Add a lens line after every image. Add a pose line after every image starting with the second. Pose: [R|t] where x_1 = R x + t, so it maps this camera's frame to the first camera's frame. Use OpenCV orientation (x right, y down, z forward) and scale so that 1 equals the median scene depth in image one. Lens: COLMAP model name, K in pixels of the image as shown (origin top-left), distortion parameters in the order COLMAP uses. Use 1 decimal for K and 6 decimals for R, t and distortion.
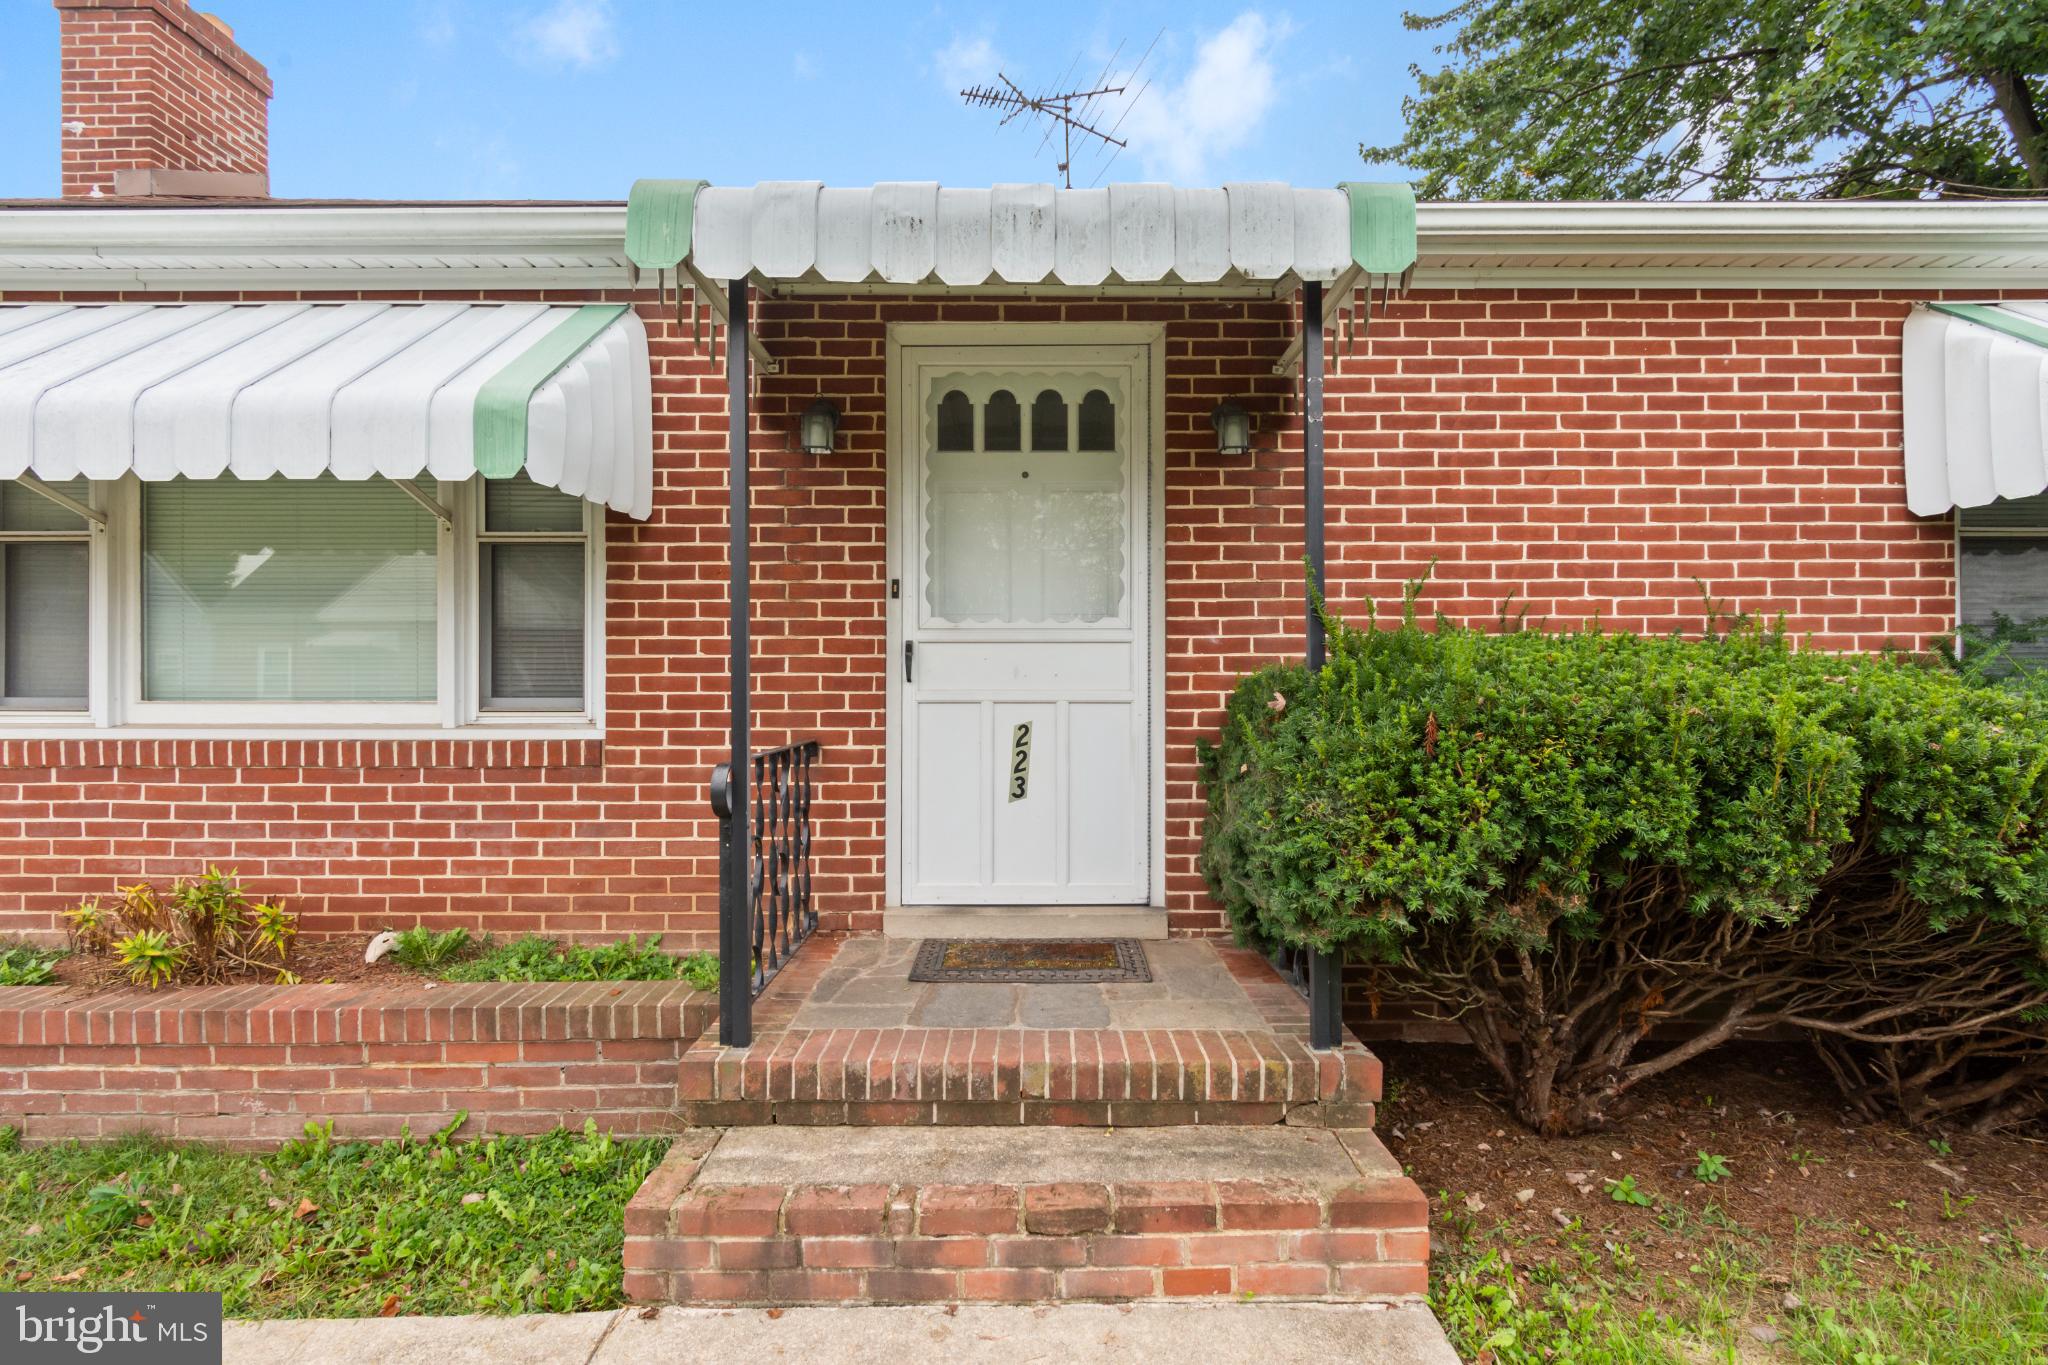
lens RADIAL K [[951.0, 0, 1039.7], [0, 951.0, 685.4], [0, 0, 1]] dist [0.000014, -0.000089]
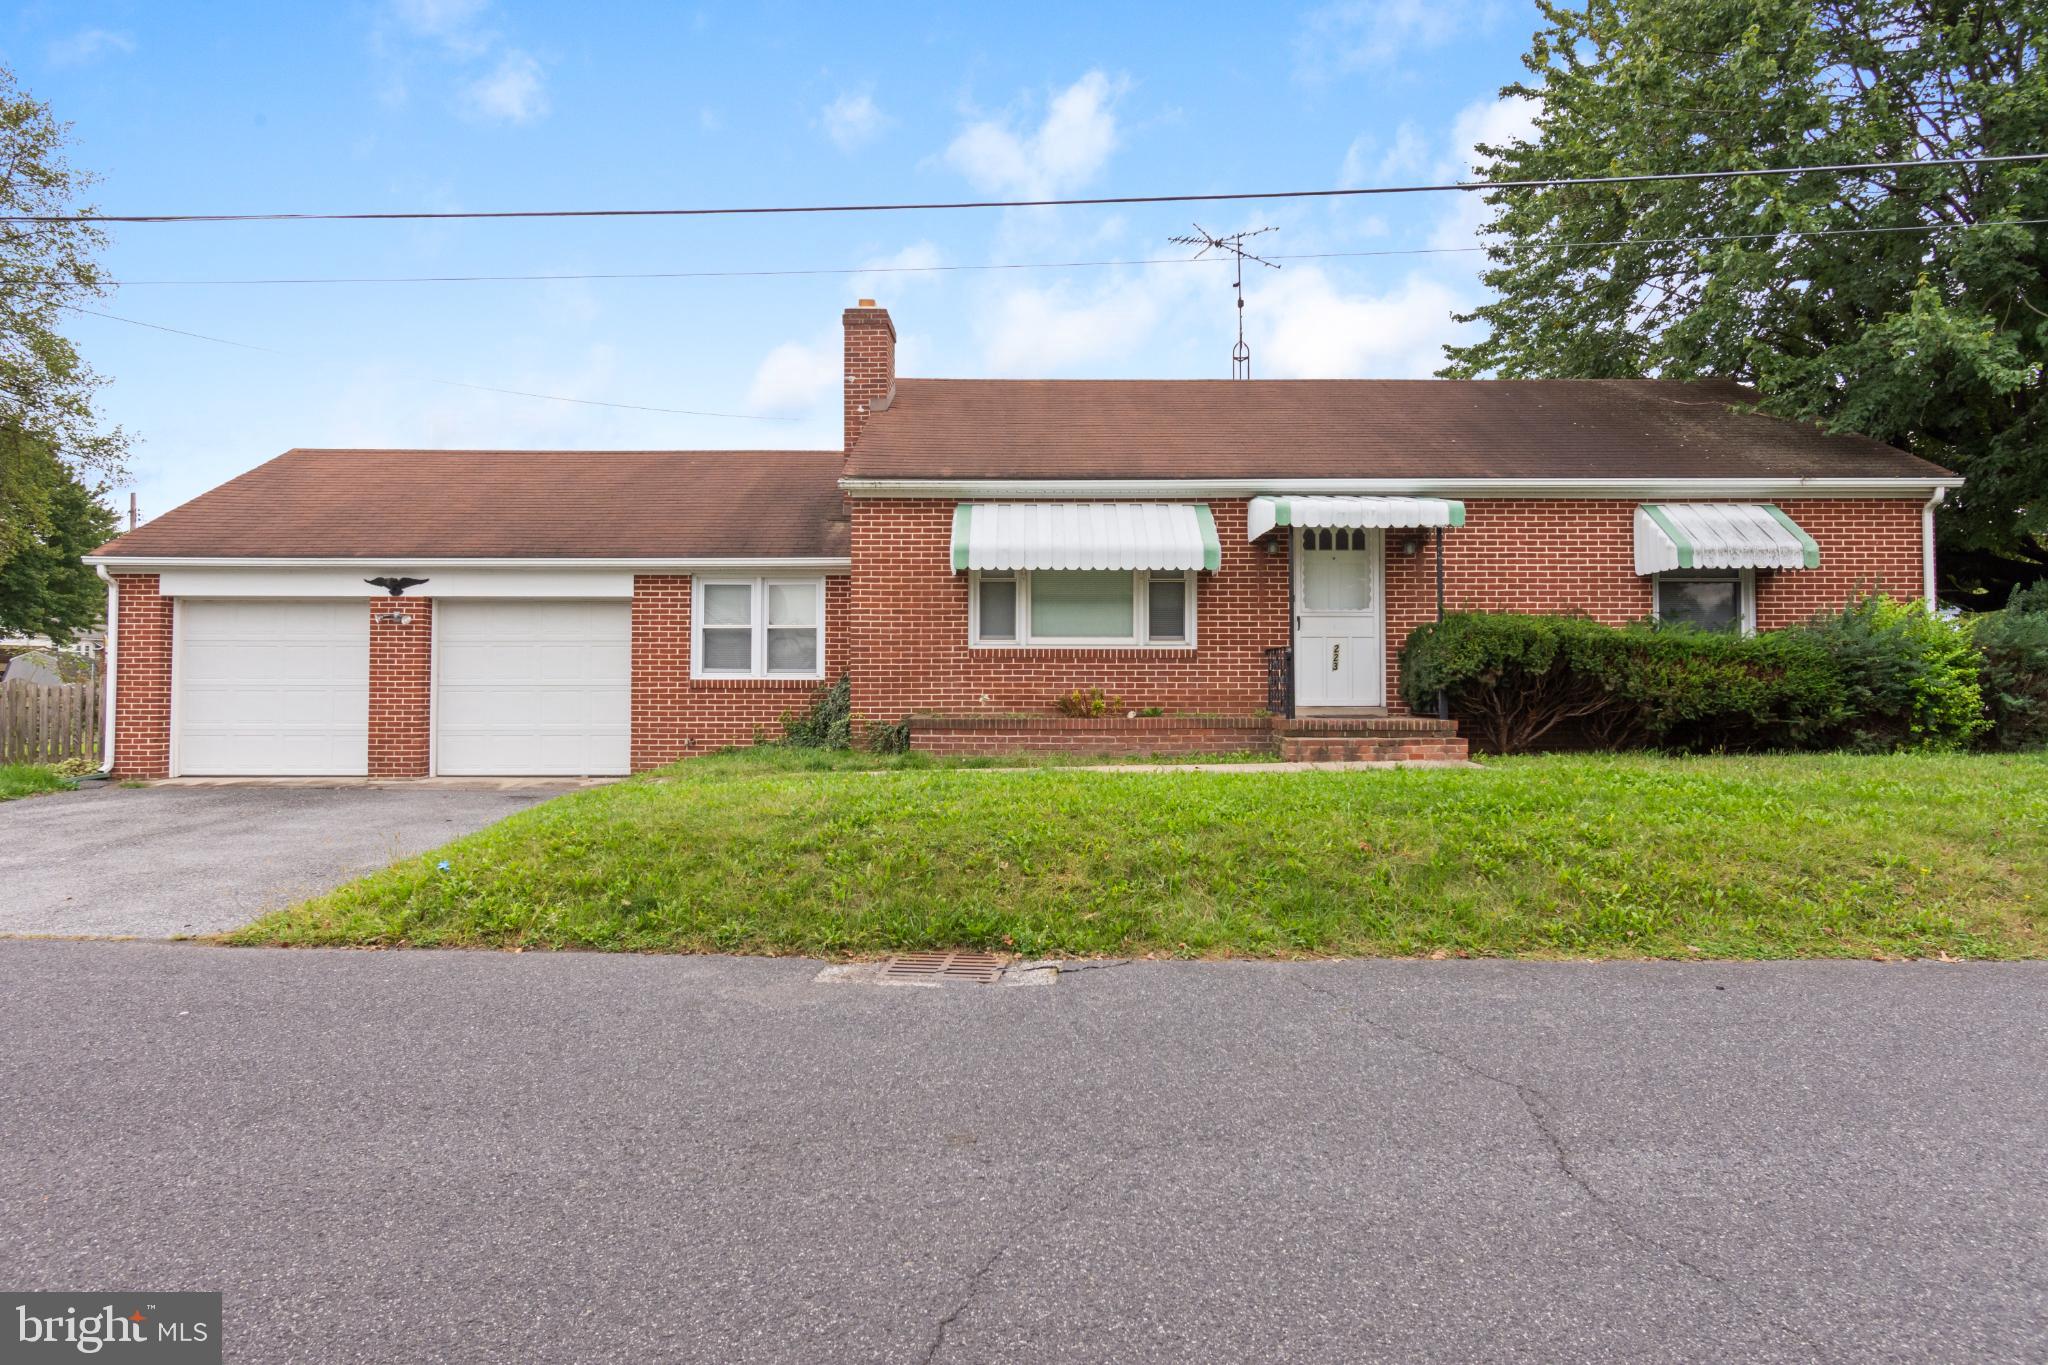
lens RADIAL K [[1244.8, 0, 1017.6], [0, 1244.8, 667.8], [0, 0, 1]] dist [-0.000213, 0.000042]
pose [[0.999961, 0.001939, -0.008630, -0.992848], [-0.002095, 0.999832, -0.018189, 0.188514], [0.008593, 0.018207, 0.999797, -2.919030]]
